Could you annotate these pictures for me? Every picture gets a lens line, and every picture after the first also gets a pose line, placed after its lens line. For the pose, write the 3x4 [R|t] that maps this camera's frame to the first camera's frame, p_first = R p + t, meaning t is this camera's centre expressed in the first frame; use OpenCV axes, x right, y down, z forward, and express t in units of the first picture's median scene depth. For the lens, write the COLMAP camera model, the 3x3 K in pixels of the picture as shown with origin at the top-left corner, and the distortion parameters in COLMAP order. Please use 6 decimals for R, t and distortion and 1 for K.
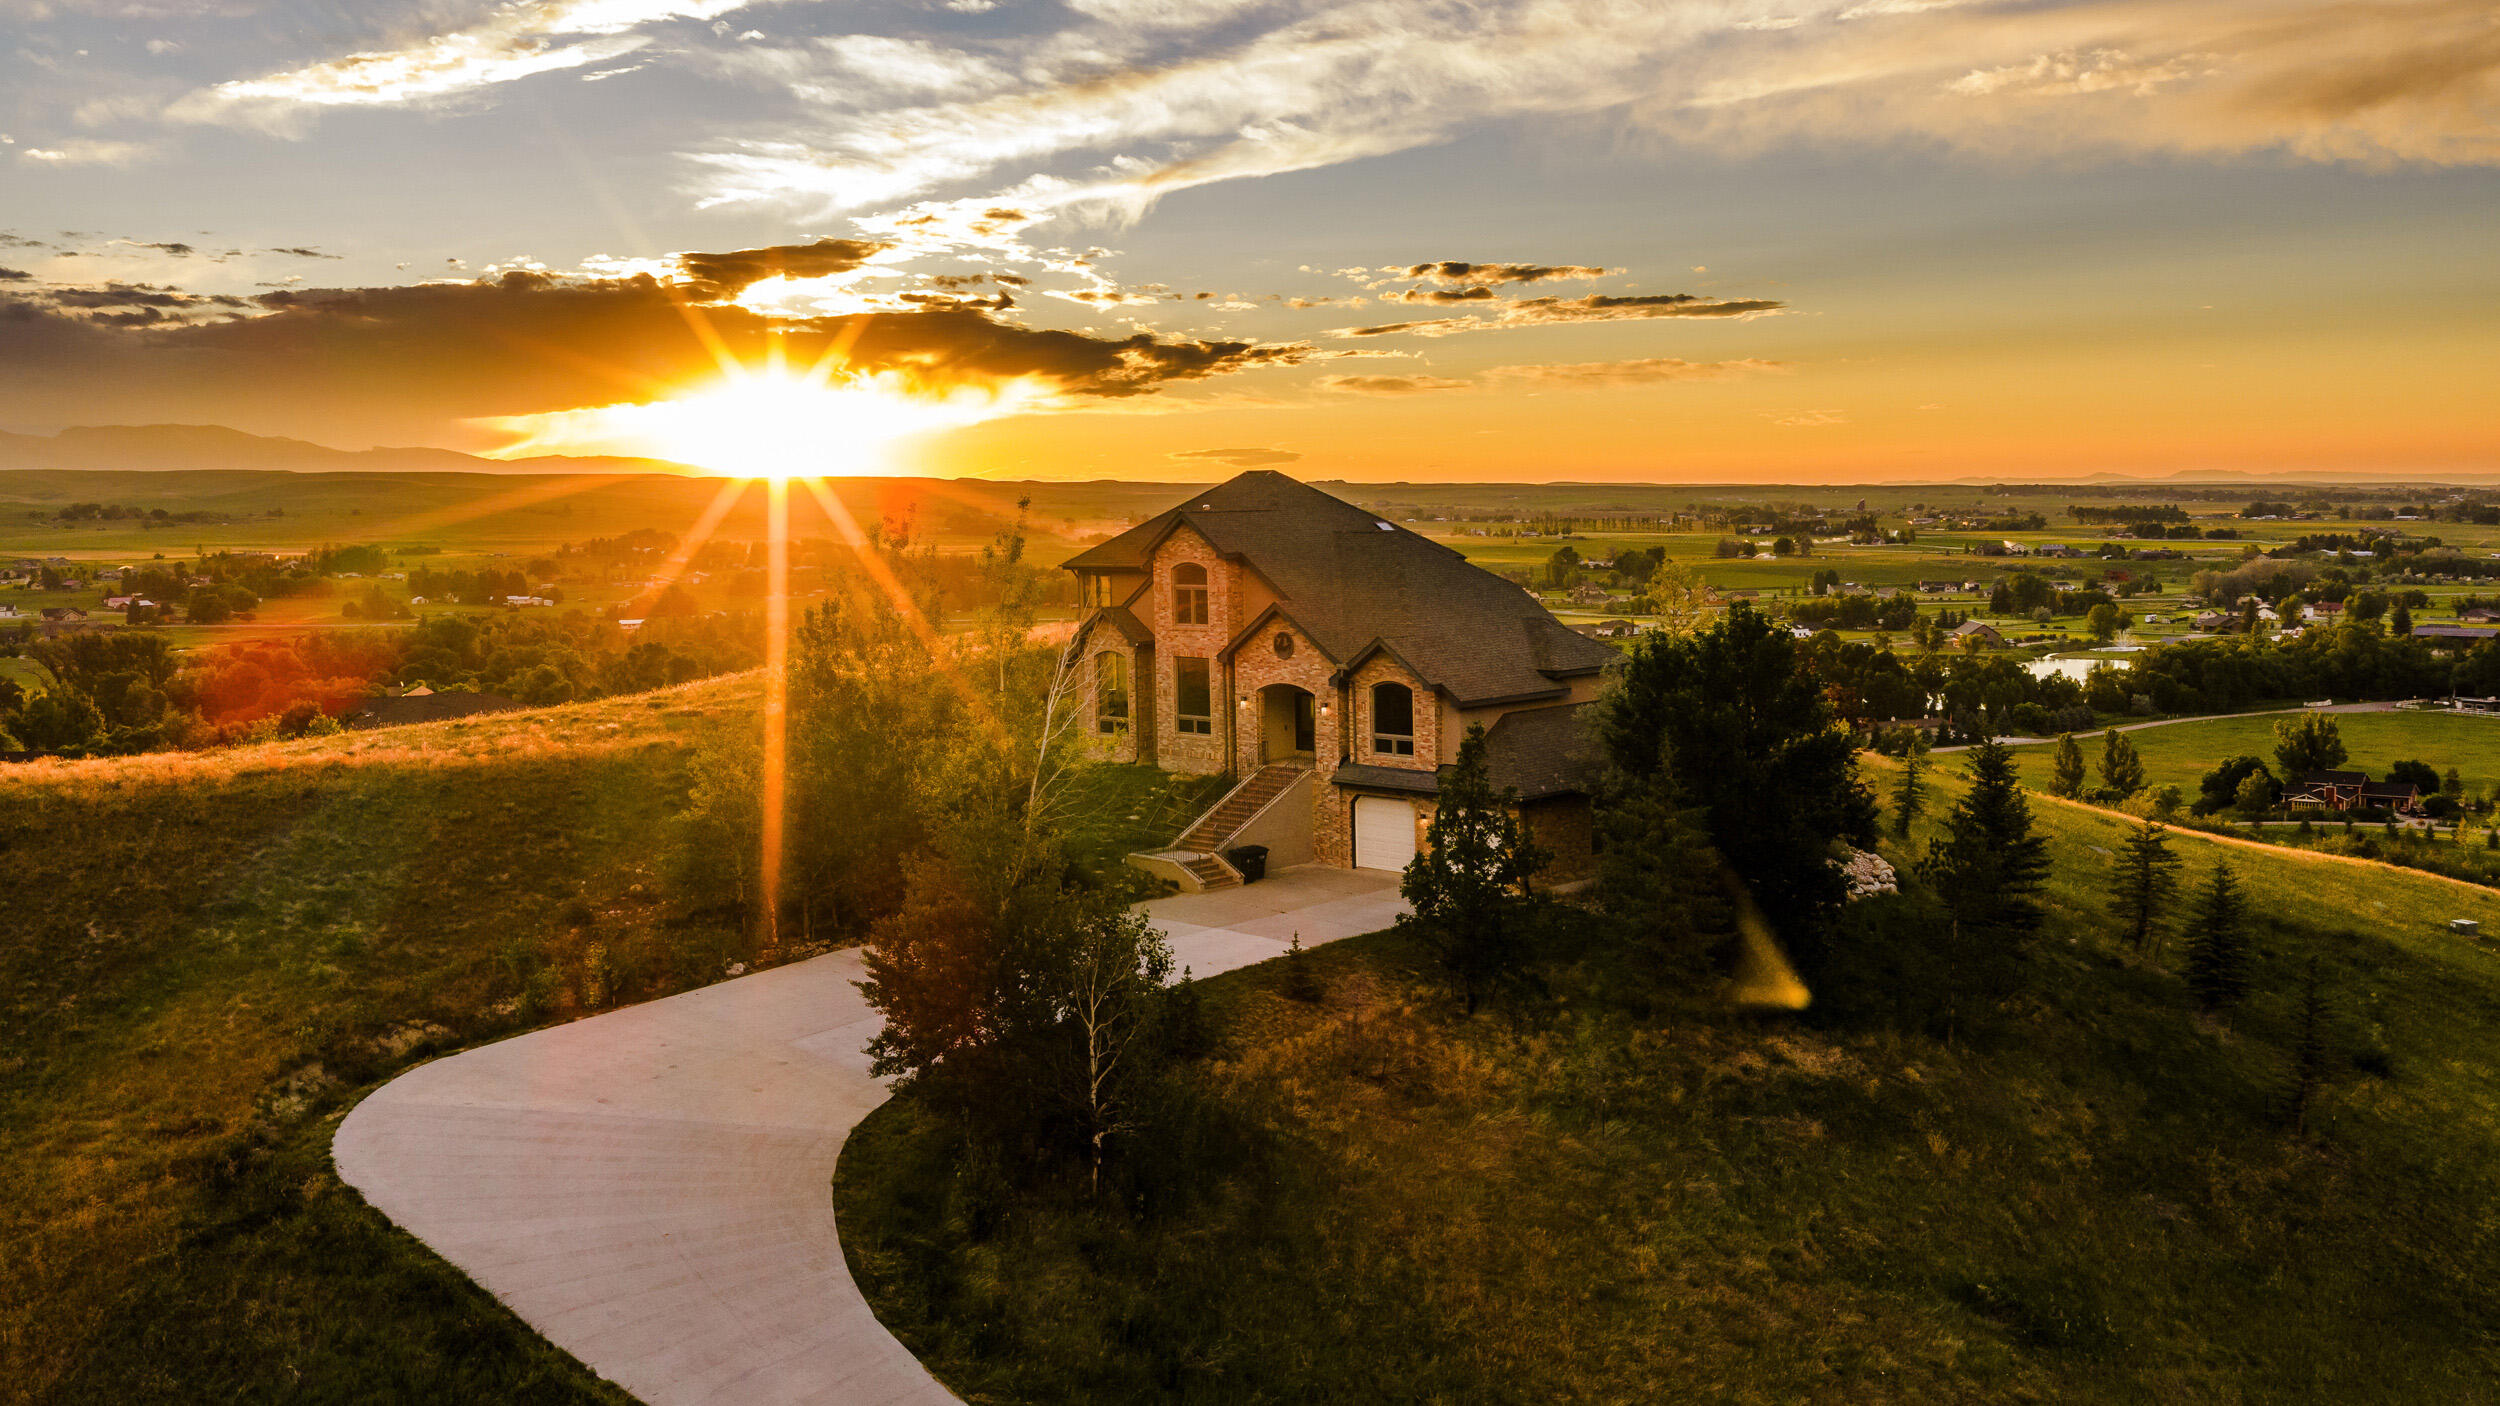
lens RADIAL K [[2127.8, 0, 1249.4], [0, 2127.8, 693.1], [0, 0, 1]] dist [0.031862, -0.064490]
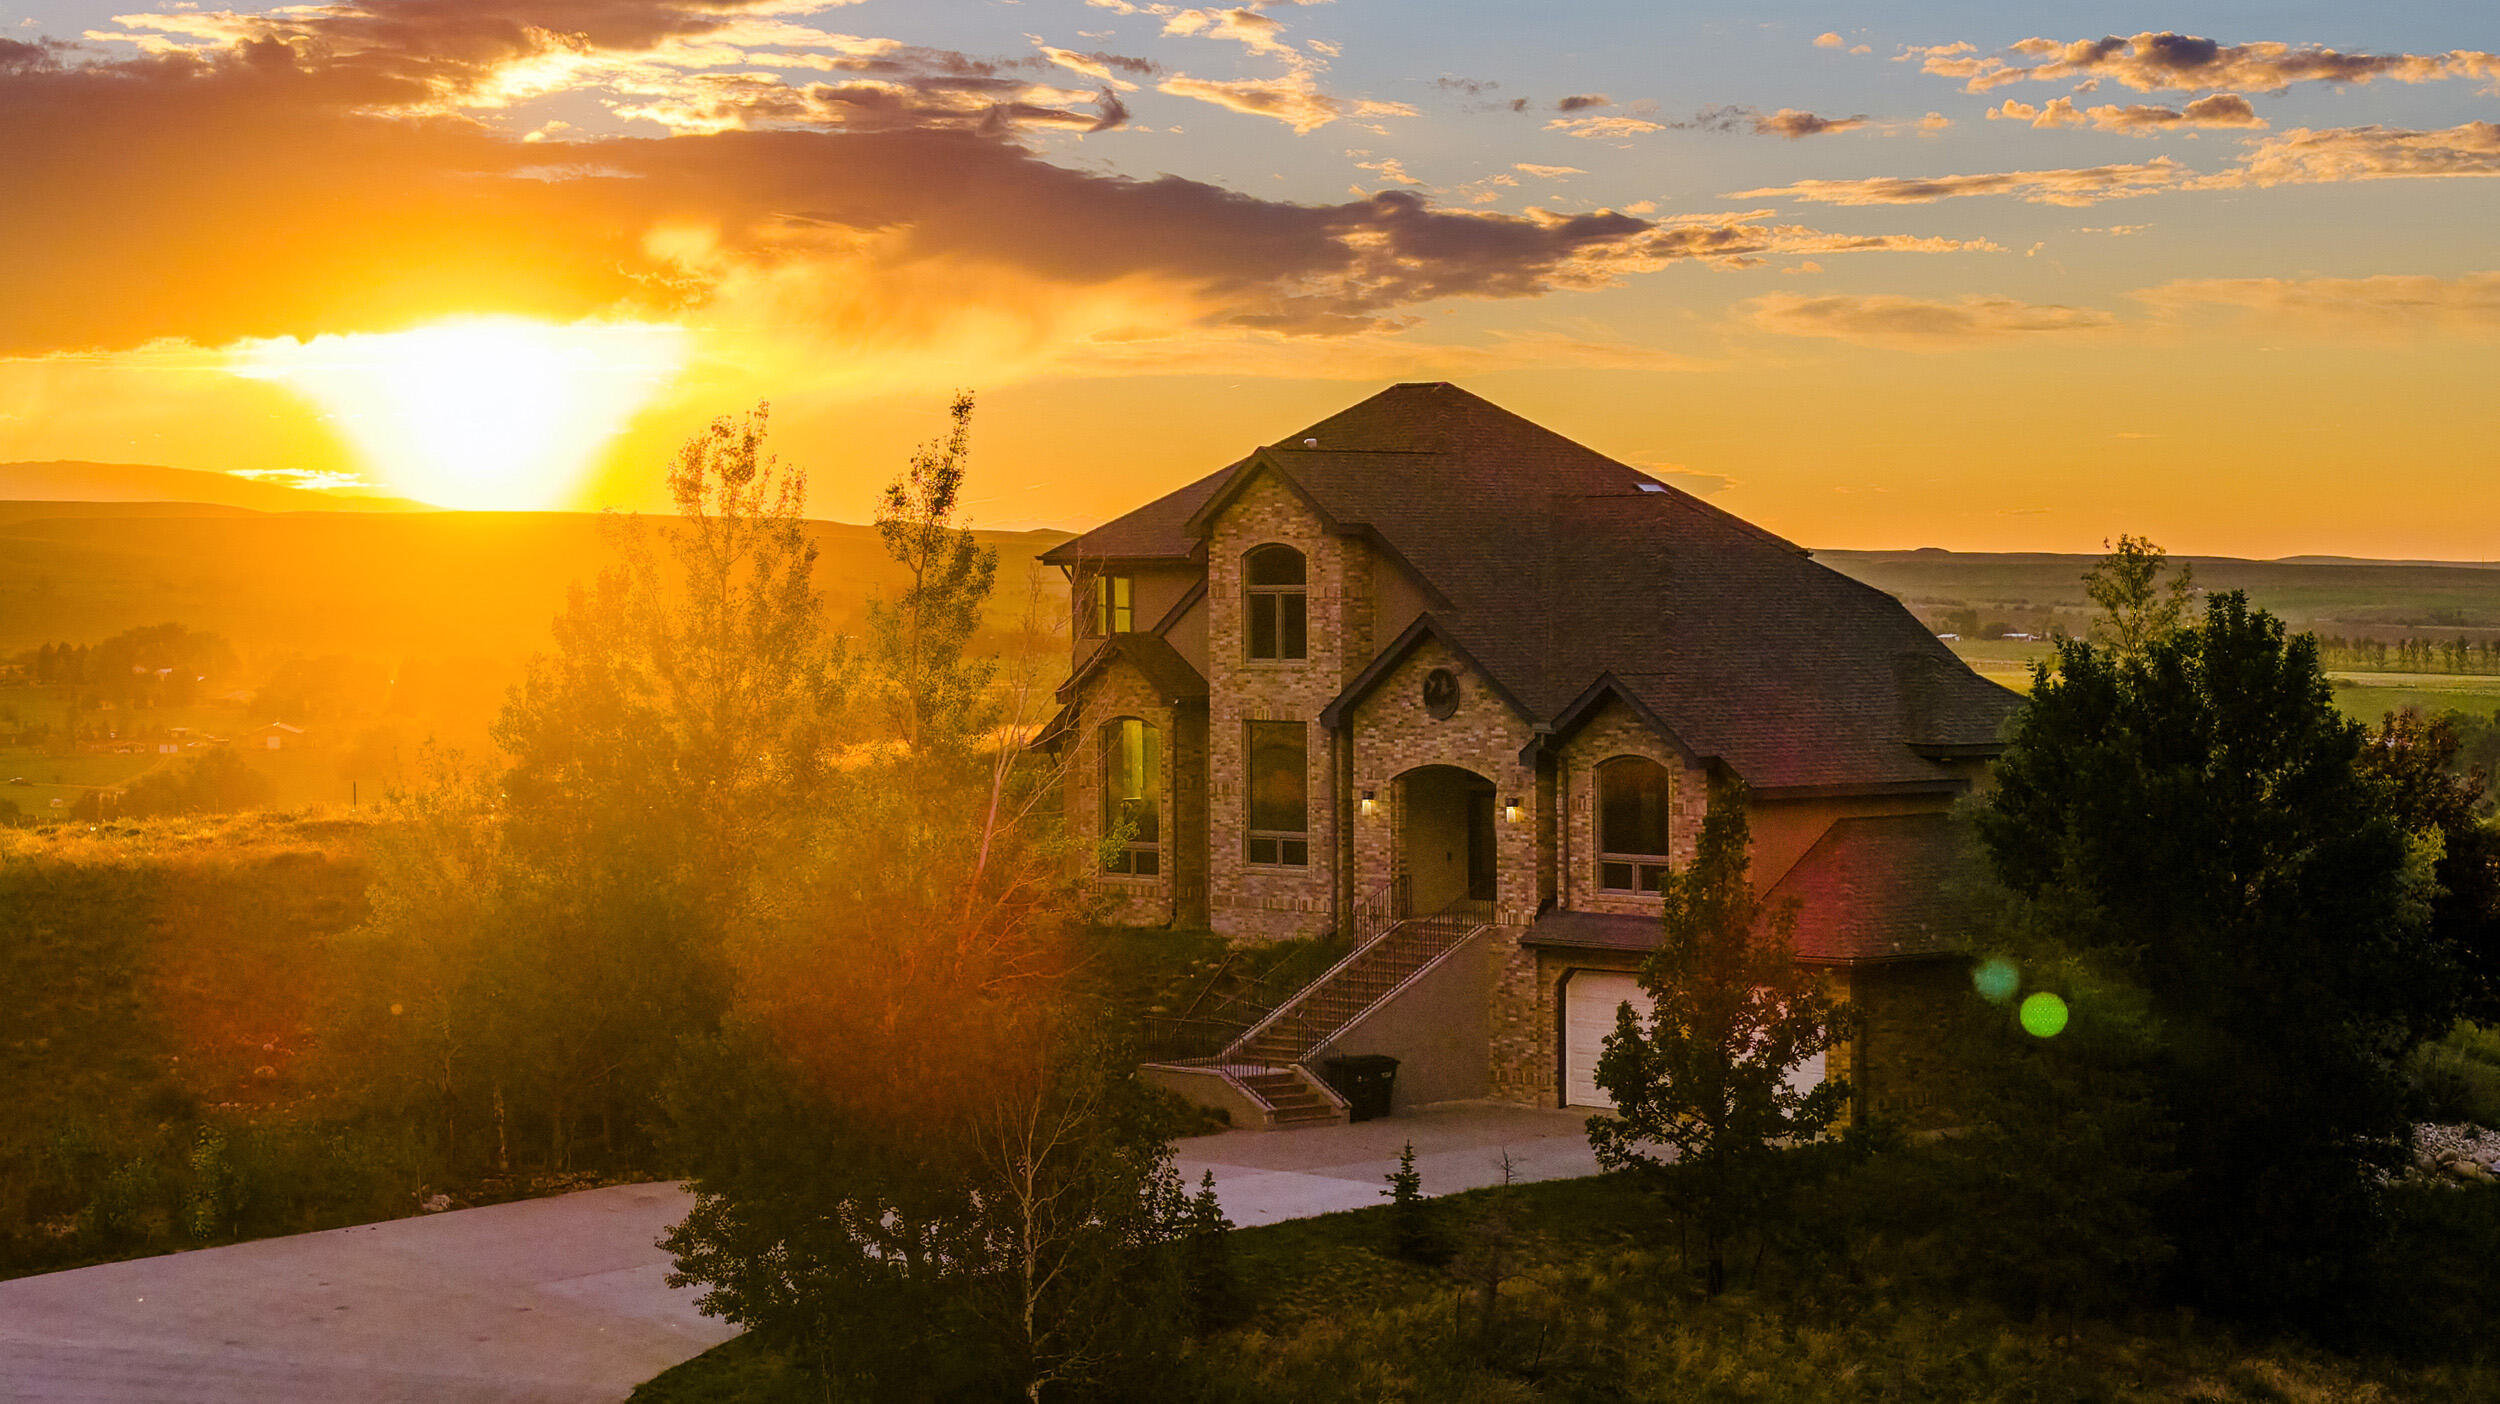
lens RADIAL K [[5055.5, 0, 1250.0], [0, 5055.5, 702.0], [0, 0, 1]] dist [-0.186471, 0.545872]
pose [[0.997954, 0.017760, -0.061424, 0.044870], [-0.021749, 0.997655, -0.064899, 0.061557], [0.060128, 0.066102, 0.996000, -0.265390]]
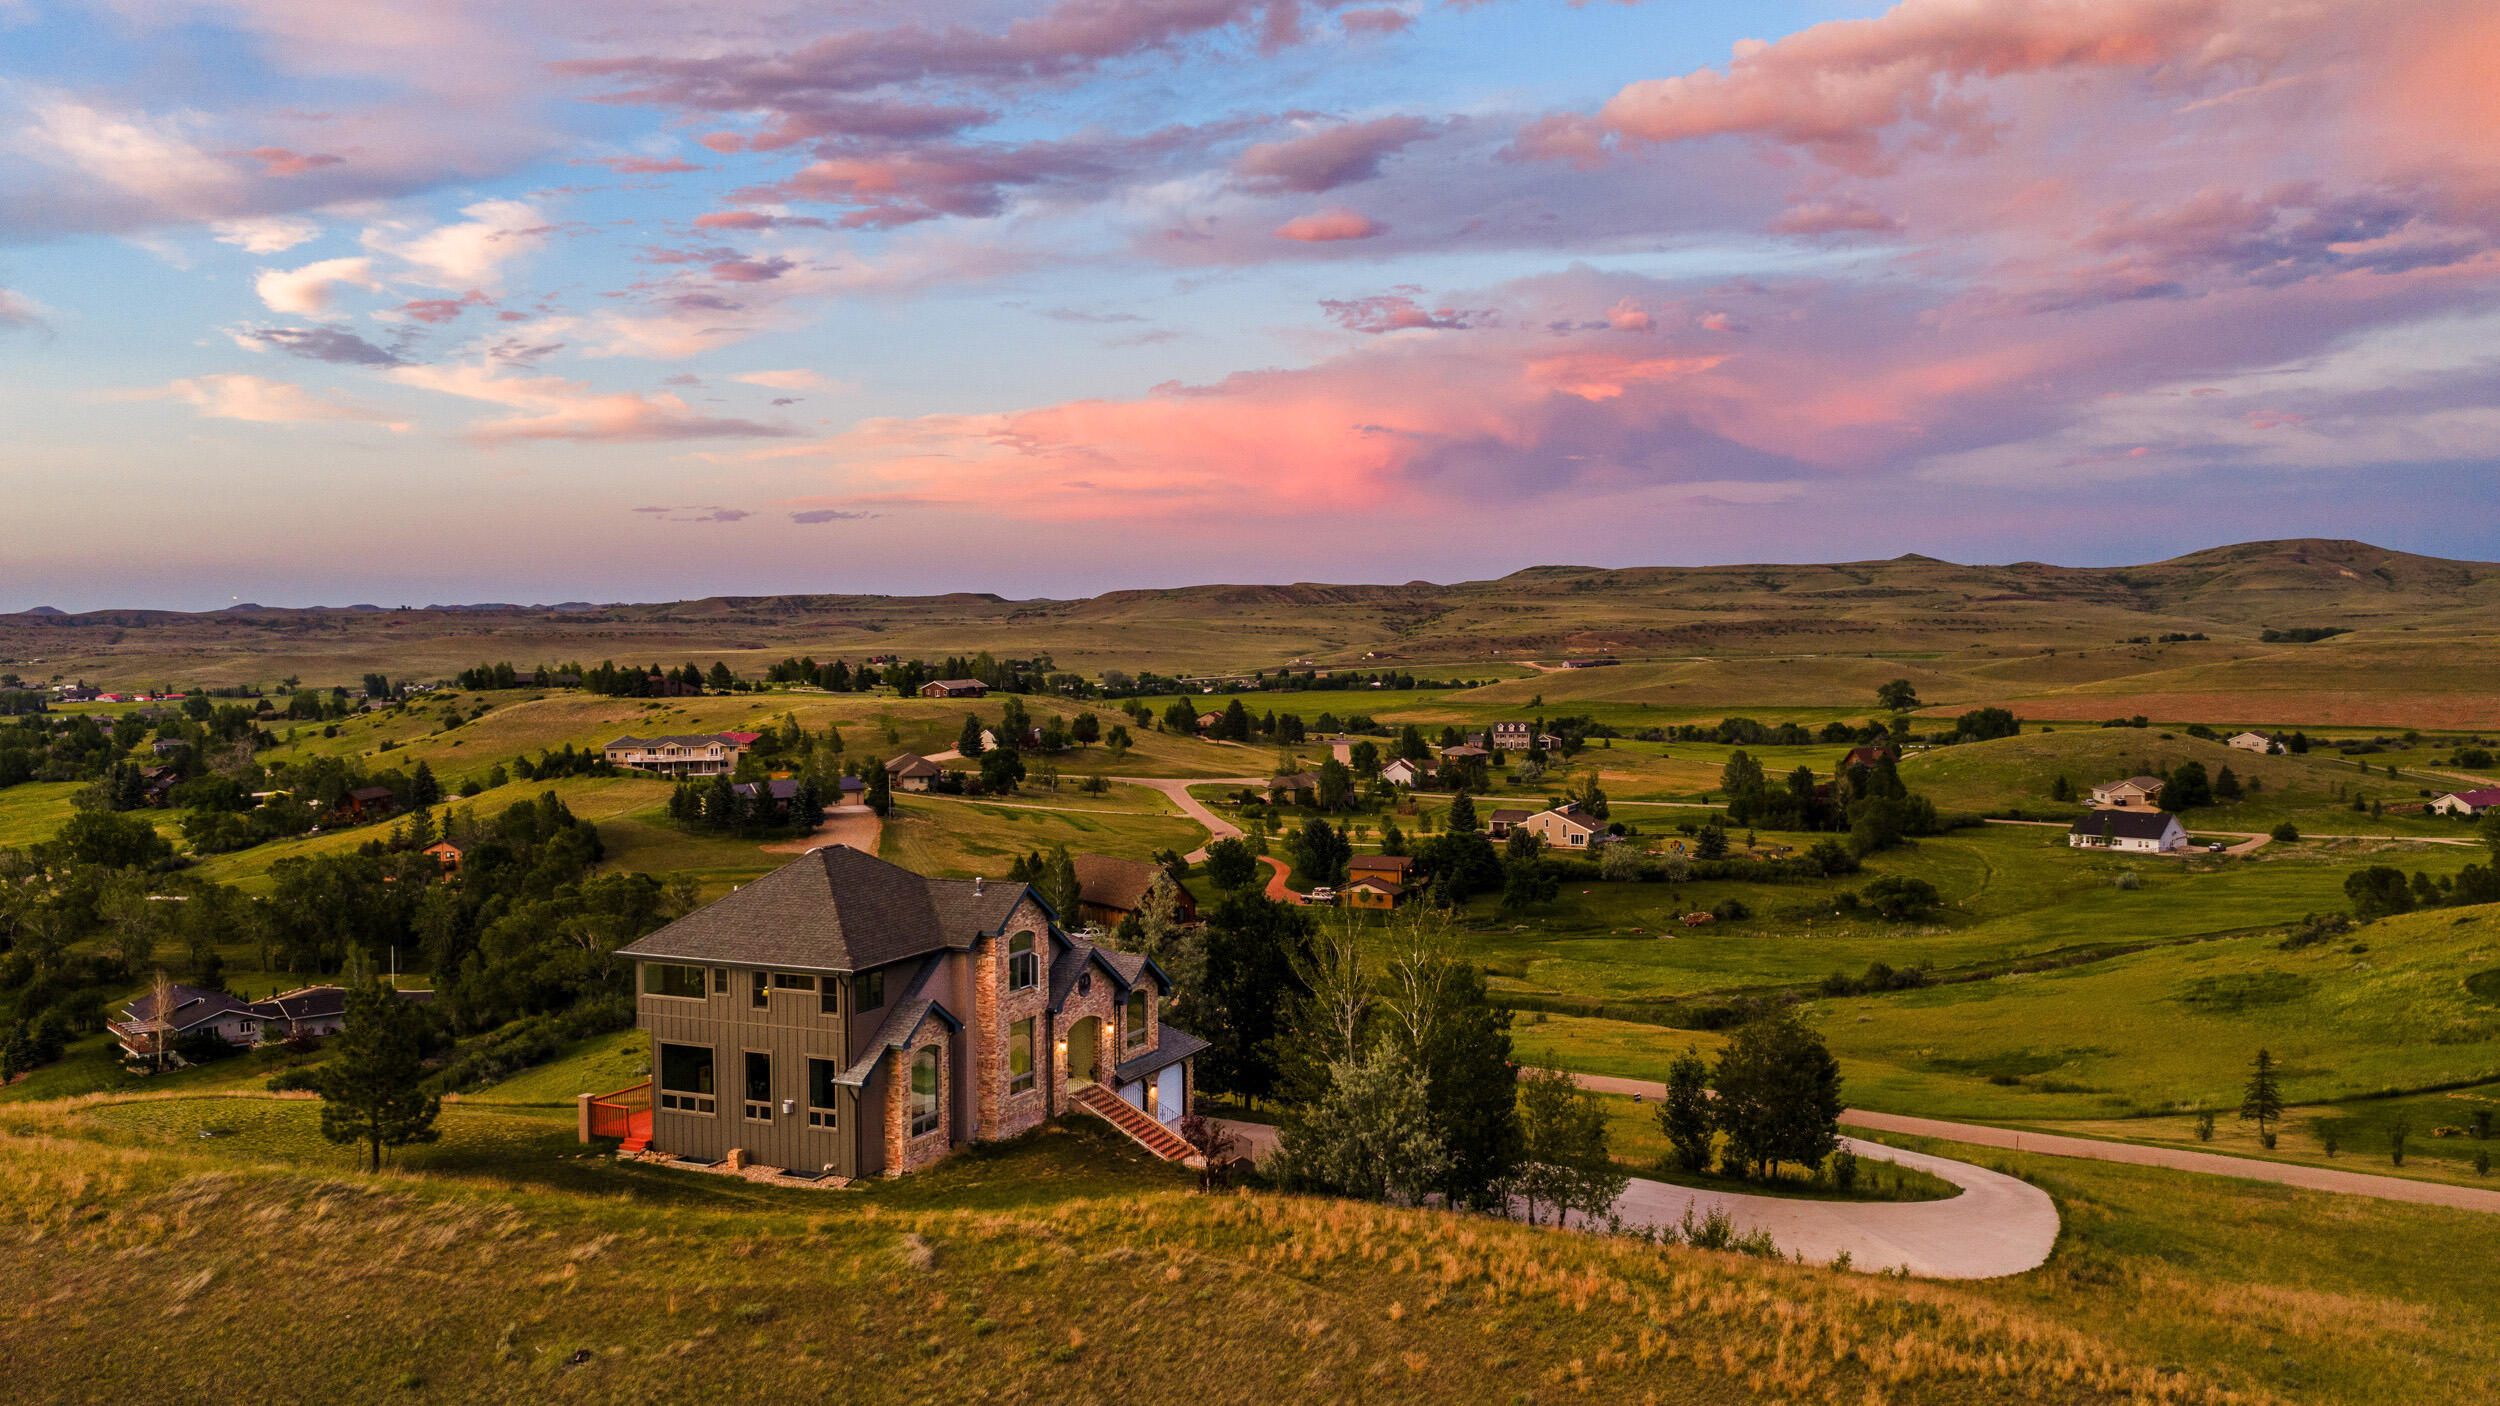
lens RADIAL K [[2071.0, 0, 1241.9], [0, 2071.0, 696.8], [0, 0, 1]] dist [0.032818, -0.061774]
pose [[-0.345831, -0.015280, 0.938172, -1.043728], [0.098430, 0.993760, 0.052469, -0.223065], [-0.933120, 0.110490, -0.342169, 1.250028]]
